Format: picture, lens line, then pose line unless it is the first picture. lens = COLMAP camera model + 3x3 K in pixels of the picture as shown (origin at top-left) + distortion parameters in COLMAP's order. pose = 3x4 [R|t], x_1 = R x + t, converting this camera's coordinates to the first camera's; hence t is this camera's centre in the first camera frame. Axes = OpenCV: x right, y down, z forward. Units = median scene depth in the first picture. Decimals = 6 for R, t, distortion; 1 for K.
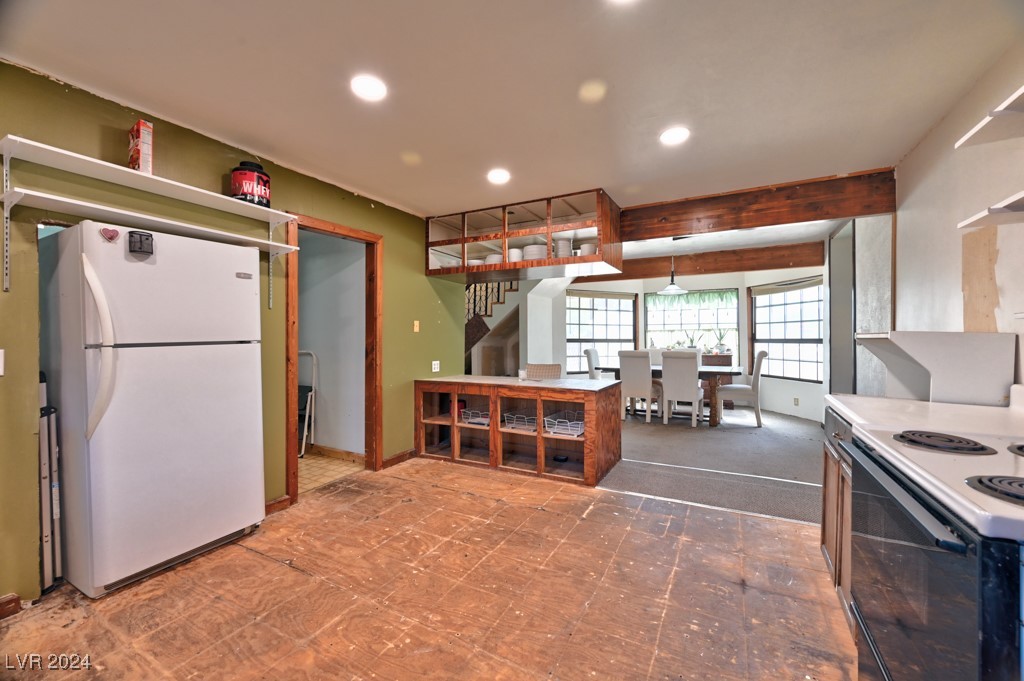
lens RADIAL K [[401.8, 0, 516.4], [0, 401.8, 337.1], [0, 0, 1]] dist [-0.000233, 0.000059]
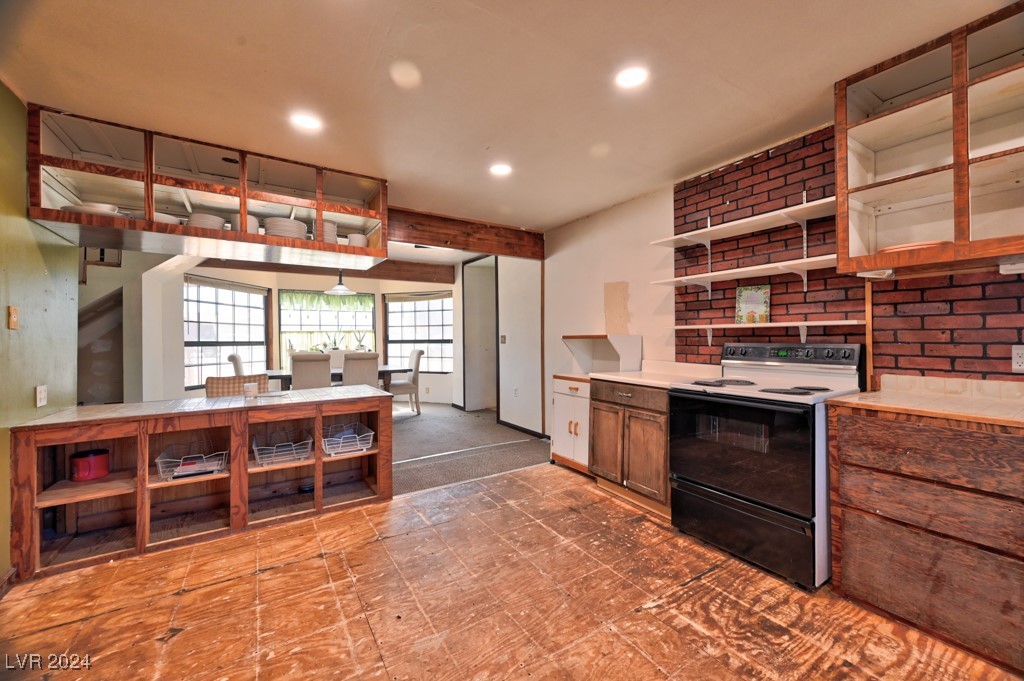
lens RADIAL K [[401.8, 0, 516.4], [0, 401.8, 337.1], [0, 0, 1]] dist [-0.000233, 0.000059]
pose [[0.488599, 0.000582, 0.872508, -0.454708], [0.003747, 0.999989, -0.002766, 0.000916], [-0.872500, 0.004620, 0.488592, 0.271186]]
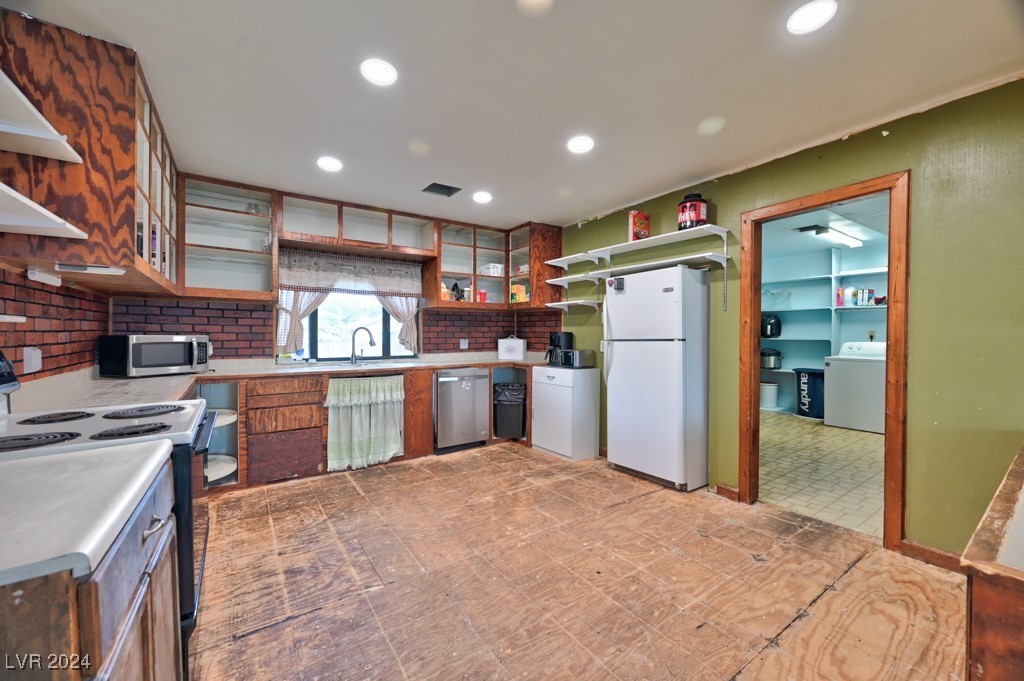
lens RADIAL K [[401.8, 0, 516.4], [0, 401.8, 337.1], [0, 0, 1]] dist [-0.000233, 0.000059]
pose [[-0.455519, 0.009577, -0.890175, 0.513059], [0.000083, 0.999943, 0.010716, -0.007917], [0.890226, 0.004807, -0.455493, 0.816979]]
